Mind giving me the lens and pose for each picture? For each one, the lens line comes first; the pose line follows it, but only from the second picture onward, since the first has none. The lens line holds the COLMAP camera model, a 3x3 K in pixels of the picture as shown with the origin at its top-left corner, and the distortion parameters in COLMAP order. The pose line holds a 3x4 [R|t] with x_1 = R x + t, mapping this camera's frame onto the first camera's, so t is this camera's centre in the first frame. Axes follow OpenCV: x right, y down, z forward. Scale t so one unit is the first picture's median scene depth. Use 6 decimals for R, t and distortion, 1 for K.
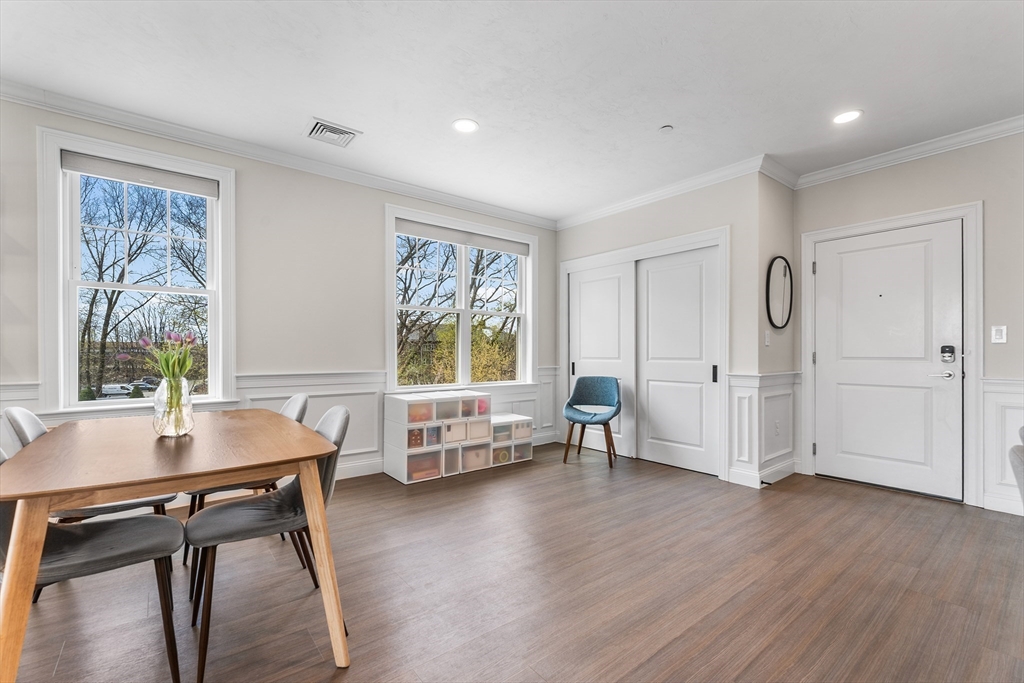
lens RADIAL K [[444.3, 0, 511.2], [0, 444.3, 353.3], [0, 0, 1]] dist [0.000411, 0.000113]
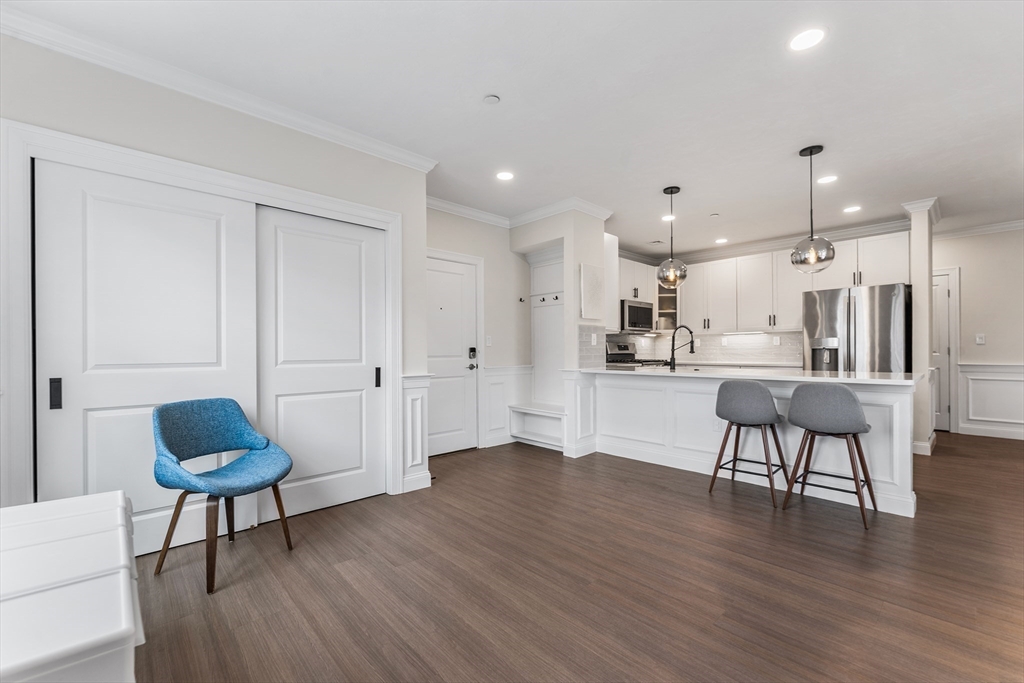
lens RADIAL K [[426.7, 0, 512.3], [0, 426.7, 350.5], [0, 0, 1]] dist [-0.003792, -0.000375]
pose [[-0.083556, -0.000043, 0.996503, -0.380611], [0.005656, 0.999984, 0.000518, -0.004841], [-0.996487, 0.005679, -0.083554, 0.787282]]
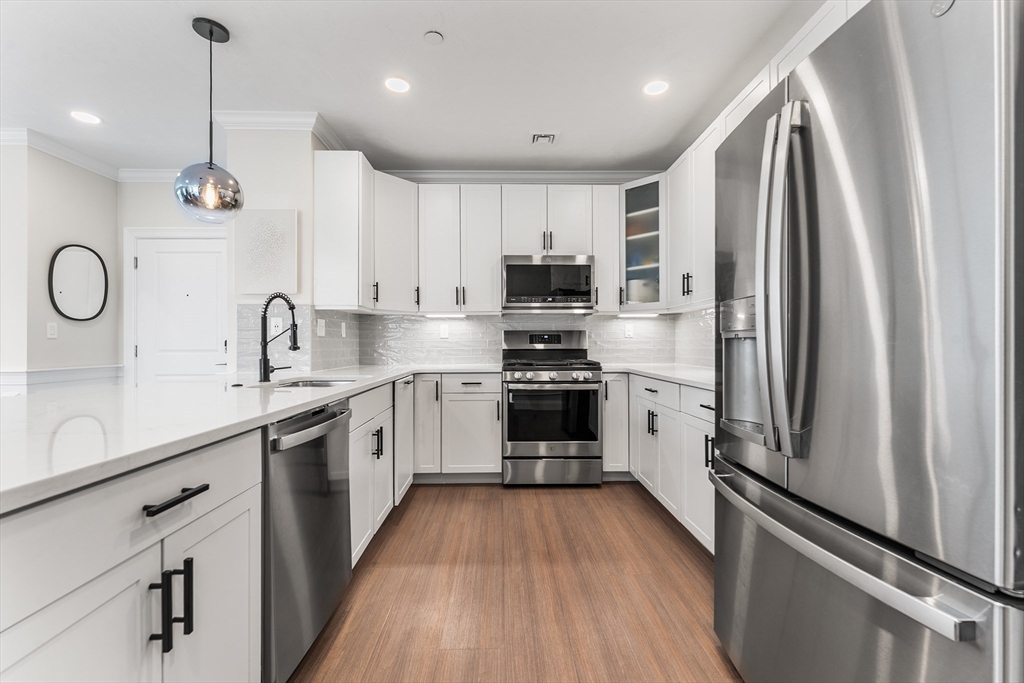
lens RADIAL K [[431.8, 0, 512.0], [0, 431.8, 341.5], [0, 0, 1]] dist [0.000209, -0.000110]
pose [[0.601606, 0.003366, 0.798786, 0.397510], [0.004024, 0.999966, -0.007245, -0.000186], [-0.798783, 0.007573, 0.601572, -0.280575]]
